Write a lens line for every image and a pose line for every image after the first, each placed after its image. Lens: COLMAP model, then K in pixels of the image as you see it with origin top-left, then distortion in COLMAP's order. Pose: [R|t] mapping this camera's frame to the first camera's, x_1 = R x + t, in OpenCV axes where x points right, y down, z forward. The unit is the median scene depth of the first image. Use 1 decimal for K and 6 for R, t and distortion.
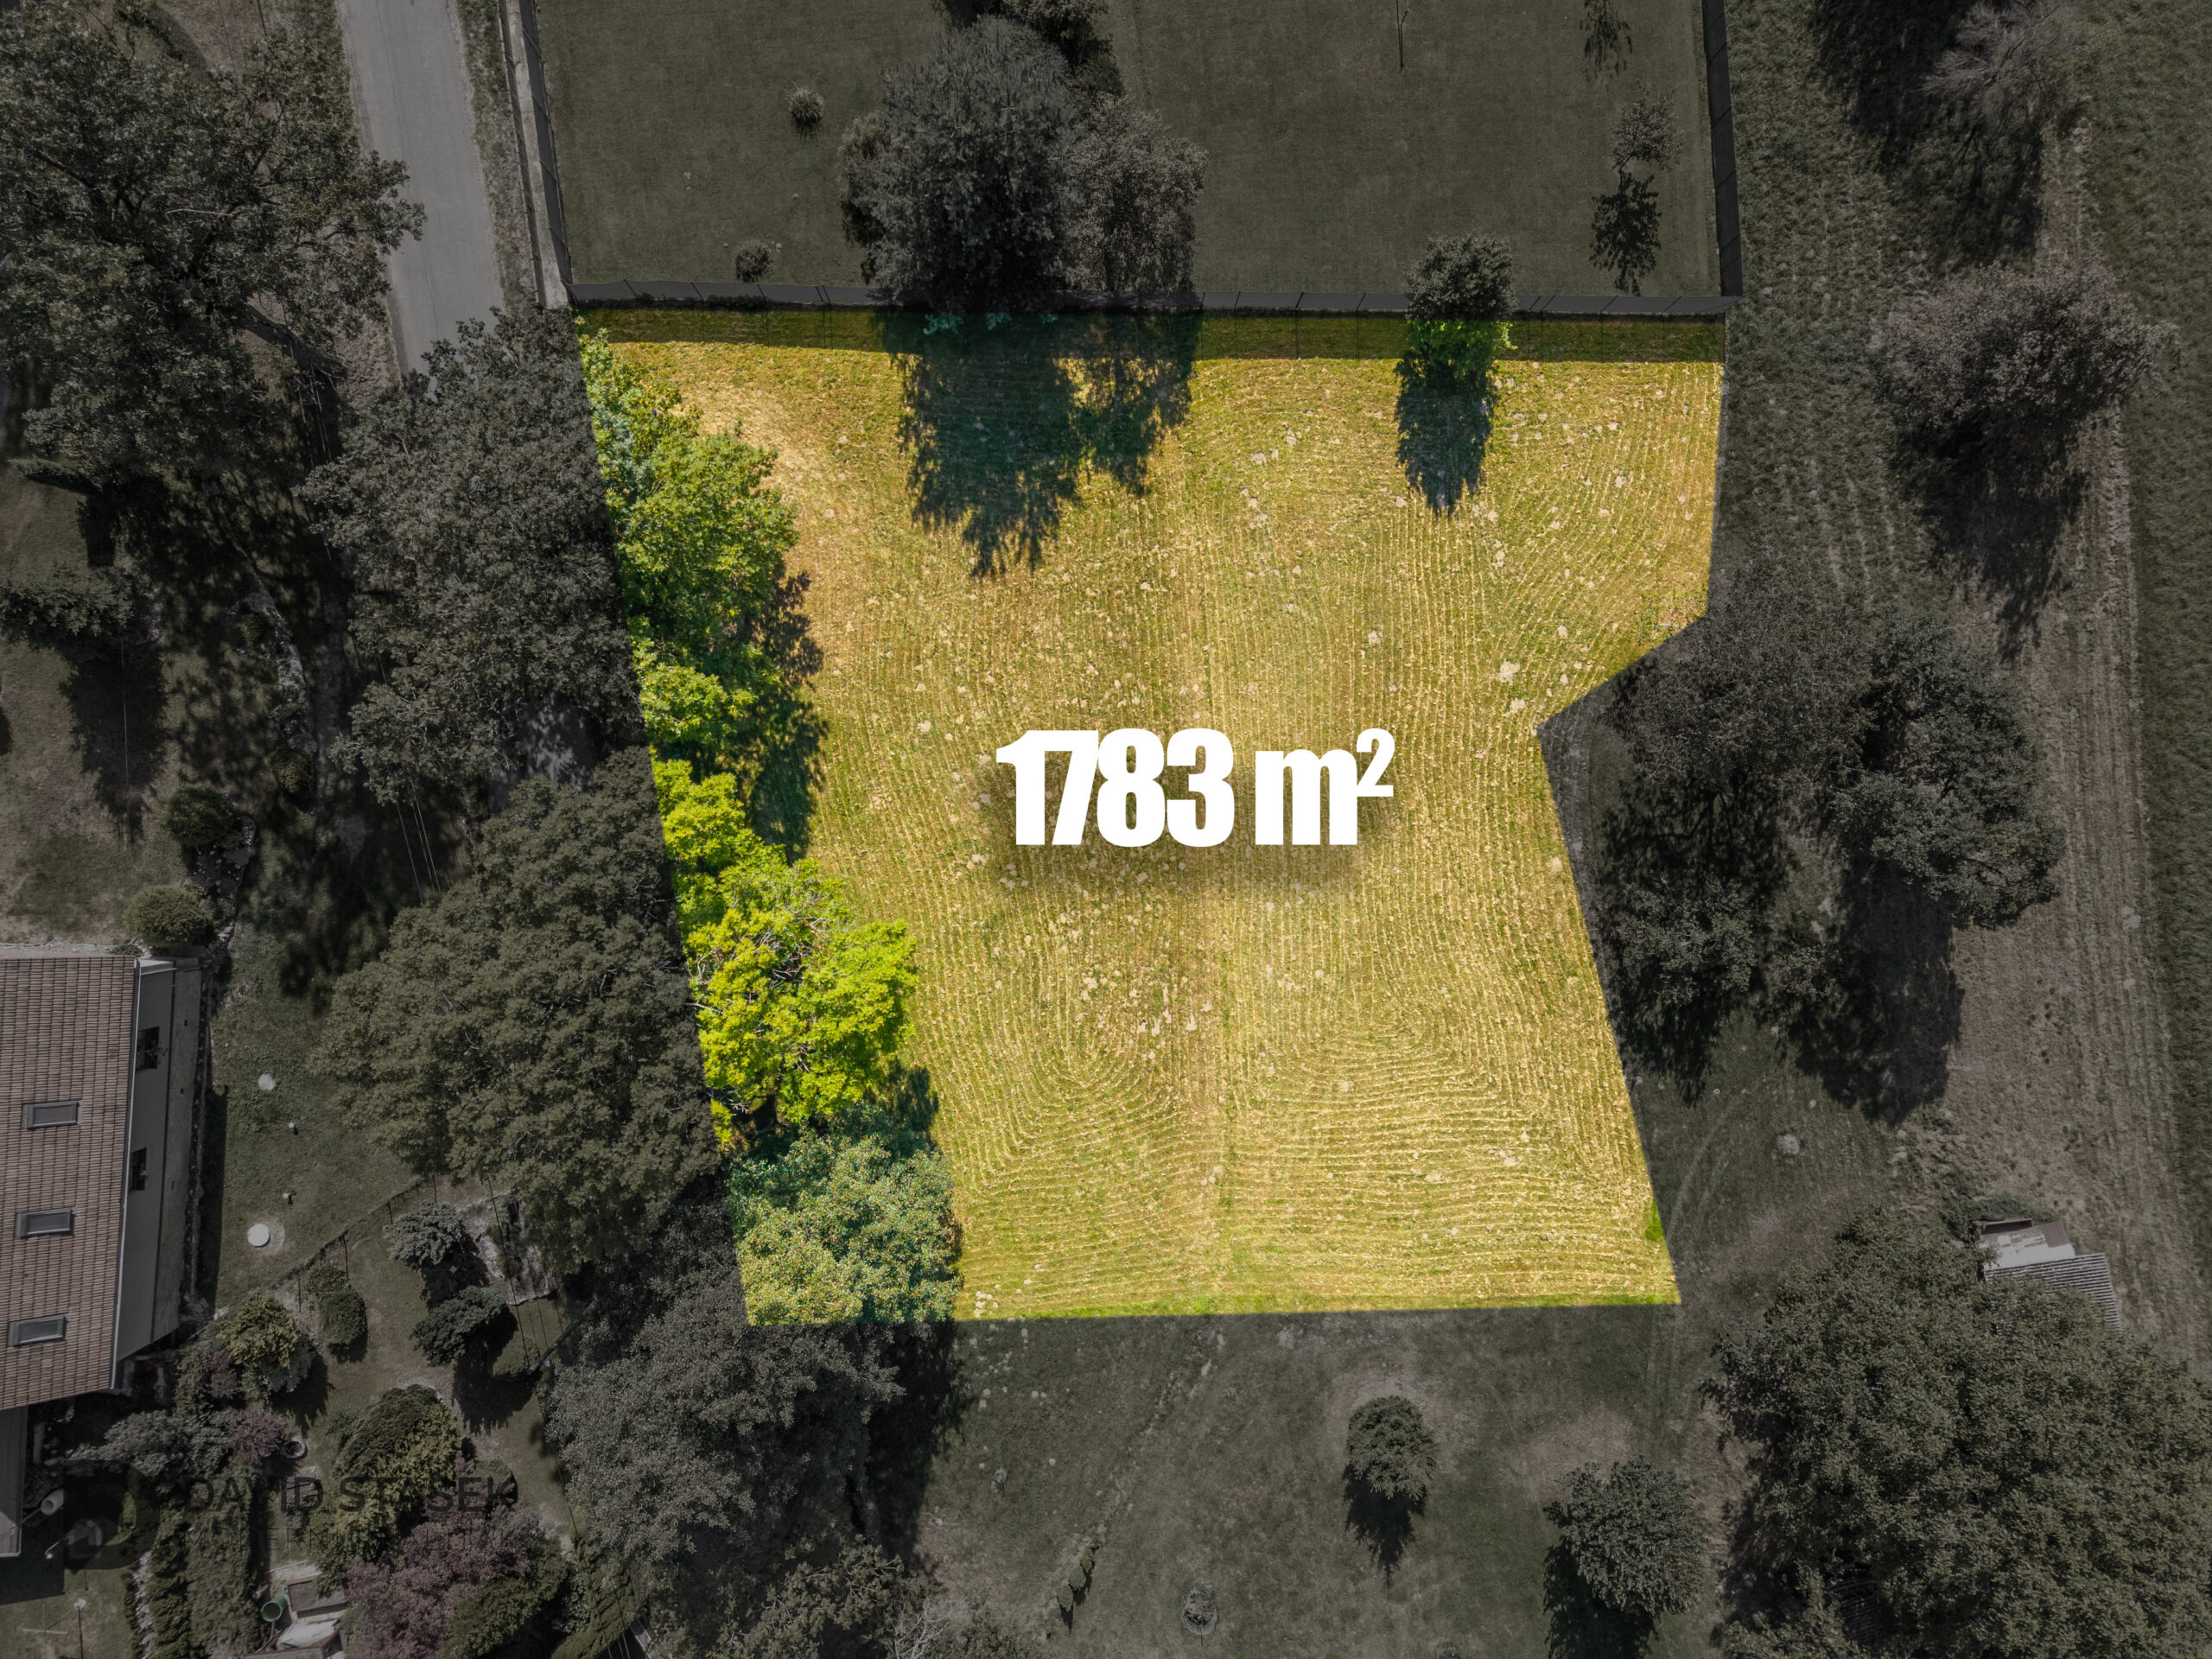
lens RADIAL K [[1473.9, 0, 1105.0], [0, 1473.9, 821.4], [0, 0, 1]] dist [0.008427, -0.009033]
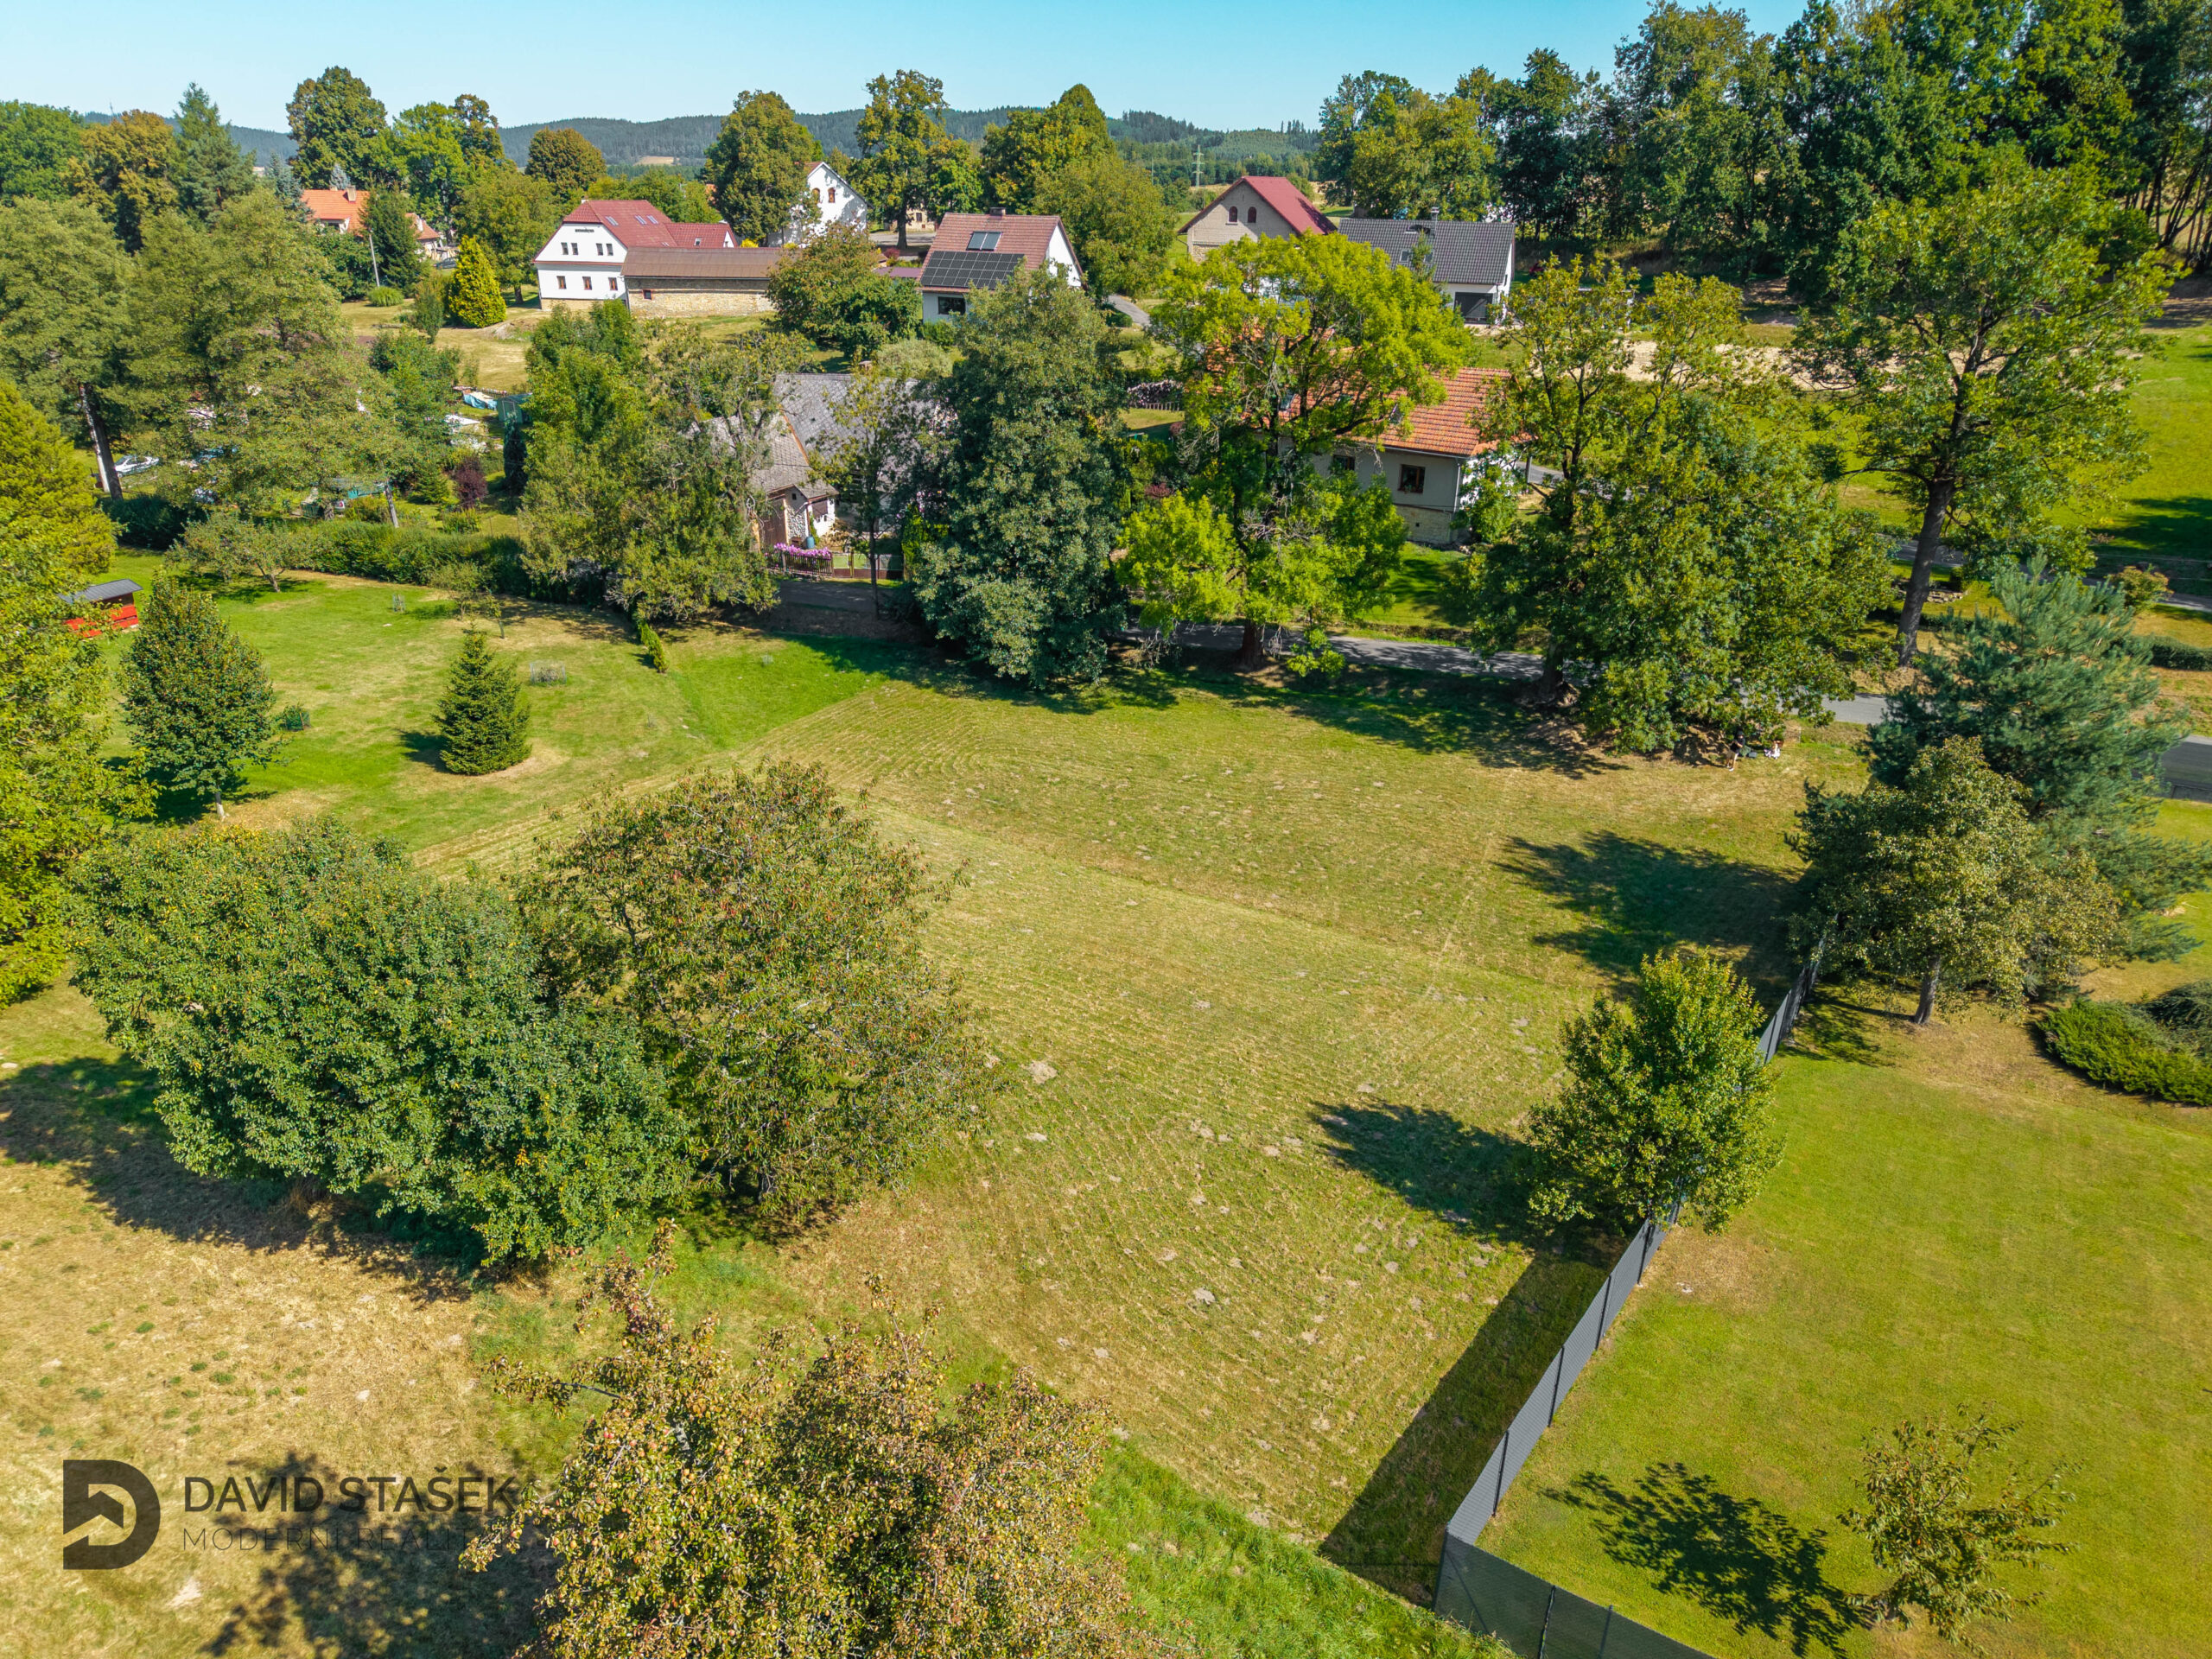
lens RADIAL K [[1473.9, 0, 1094.6], [0, 1473.9, 817.3], [0, 0, 1]] dist [0.008427, -0.009033]
pose [[-0.590930, 0.291564, -0.752192, 0.697957], [-0.805713, -0.259954, 0.532213, -0.423764], [-0.040362, 0.920551, 0.388531, 0.662335]]
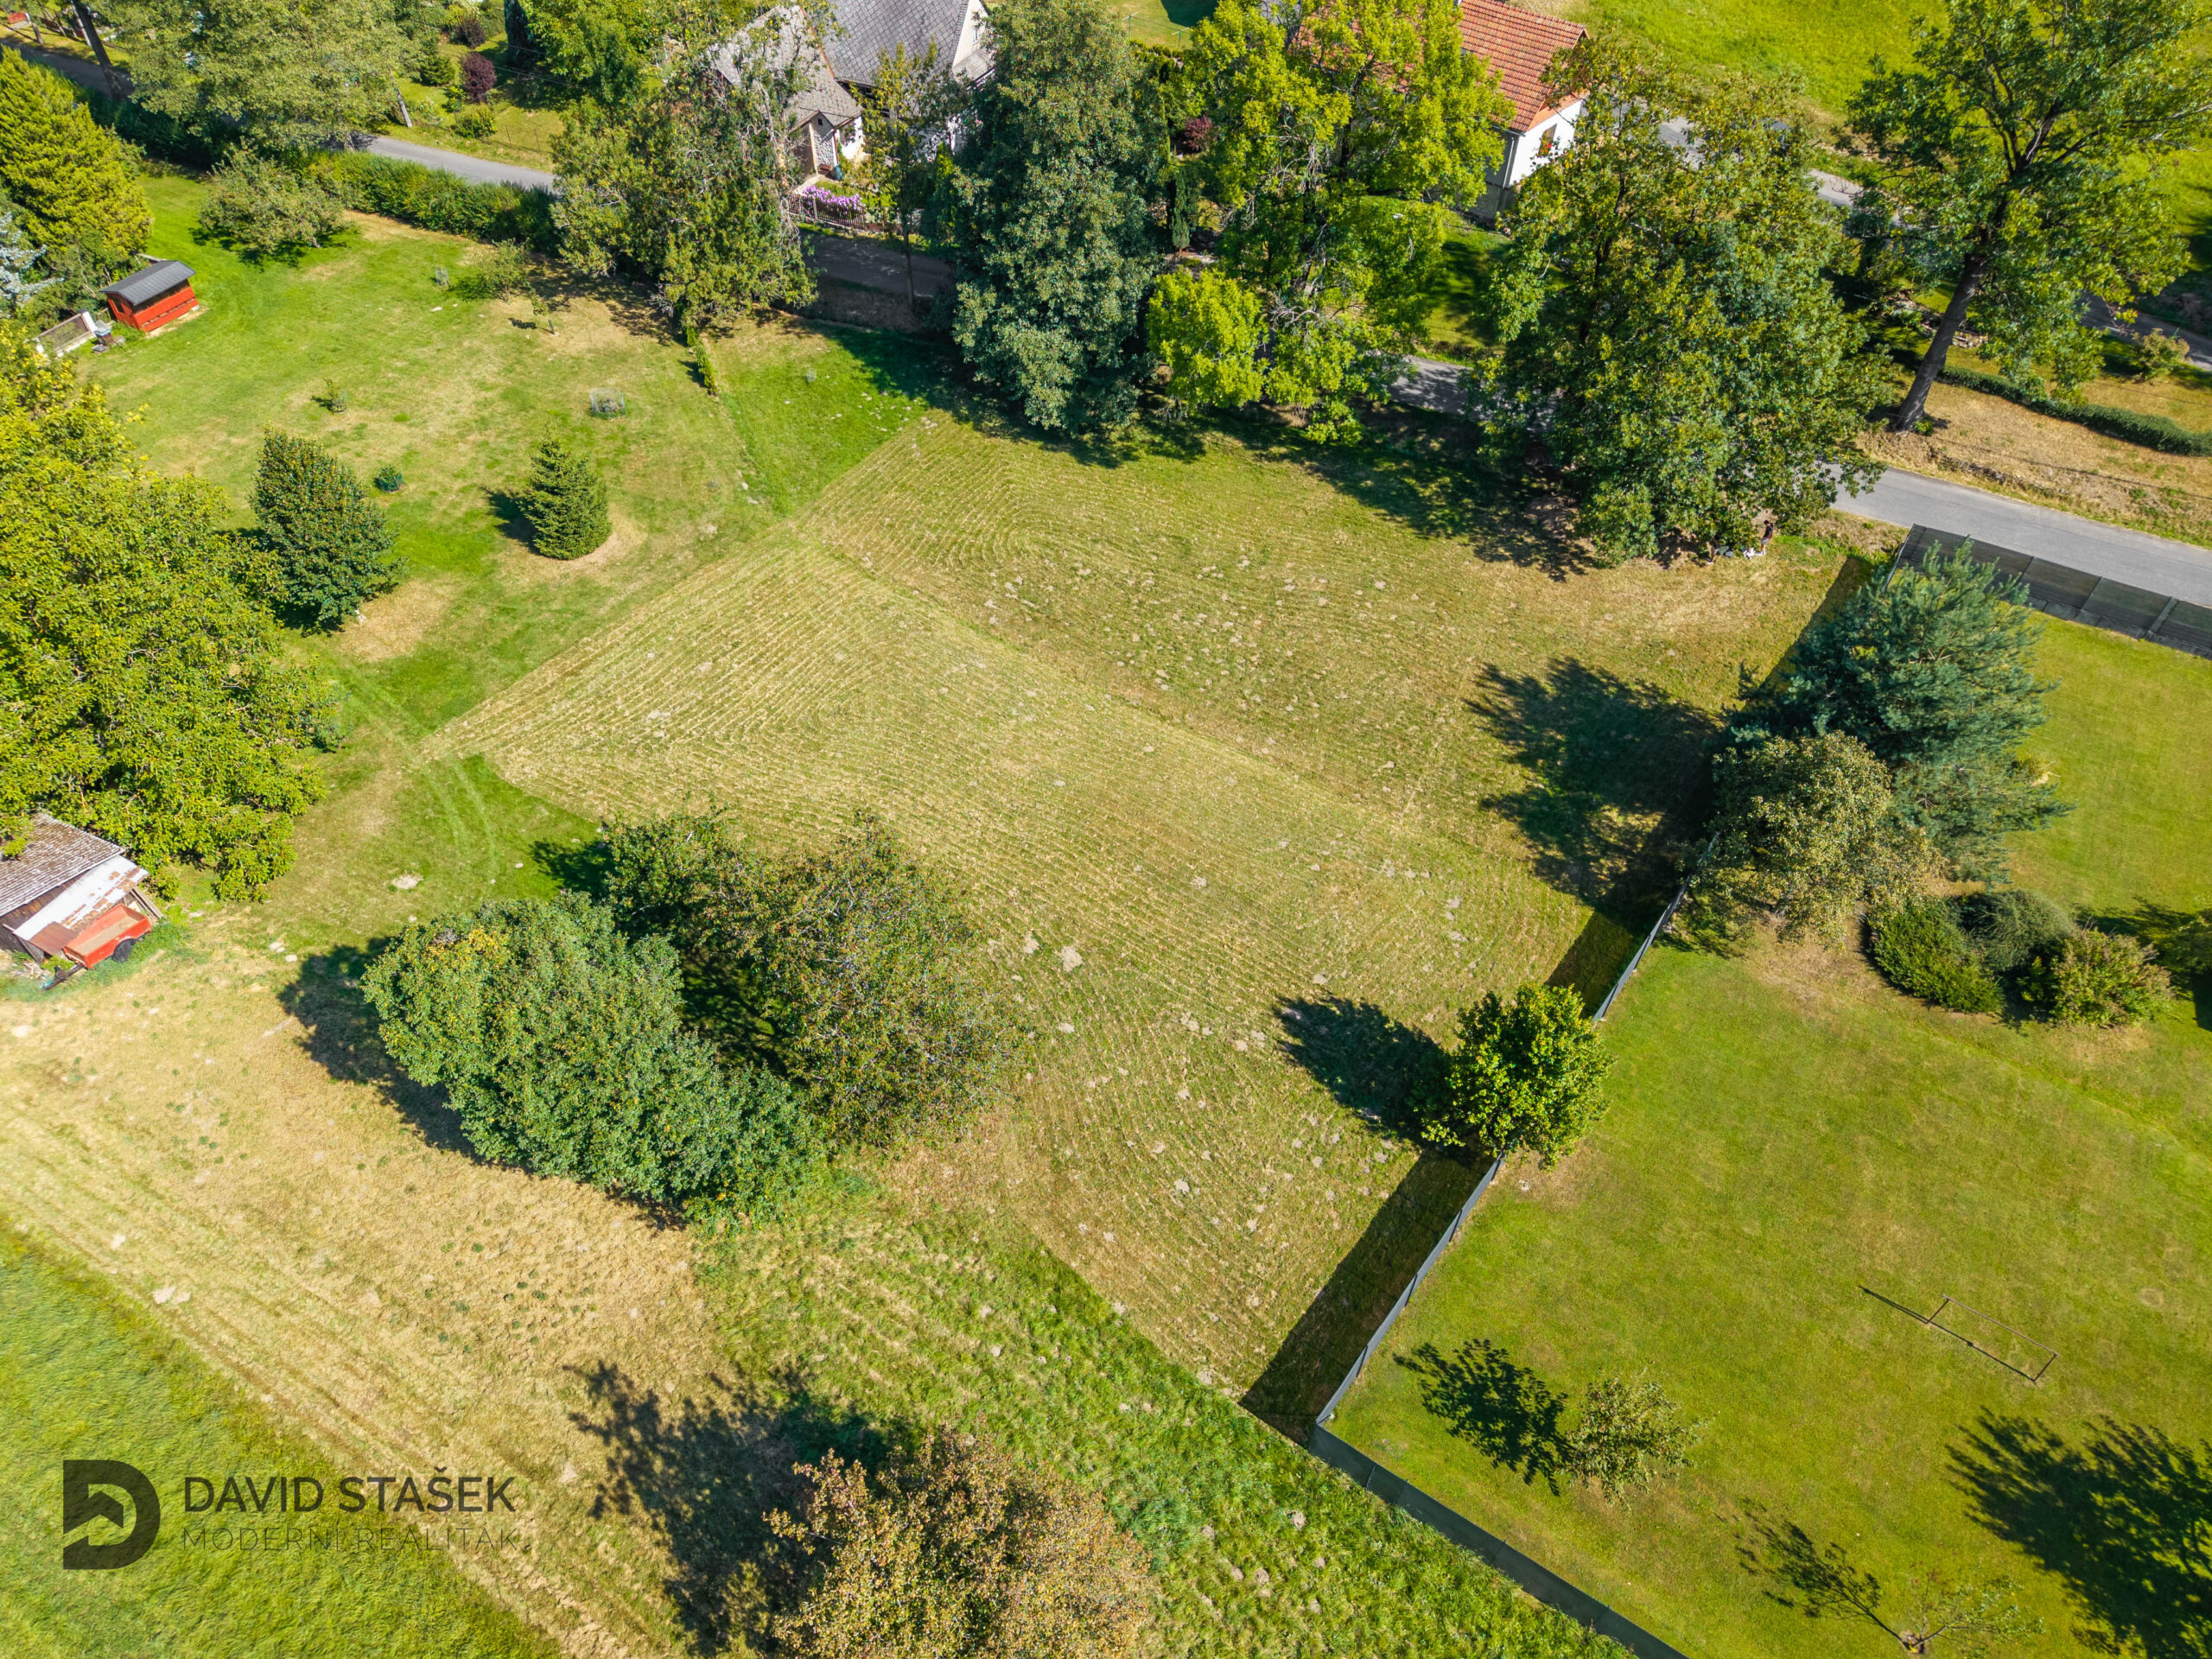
lens RADIAL K [[1473.9, 0, 1091.9], [0, 1473.9, 813.2], [0, 0, 1]] dist [0.008427, -0.009033]
pose [[-0.615173, 0.553574, -0.561354, 0.674438], [-0.787436, -0.466475, 0.402921, -0.398580], [-0.038811, 0.689897, 0.722867, 0.368040]]
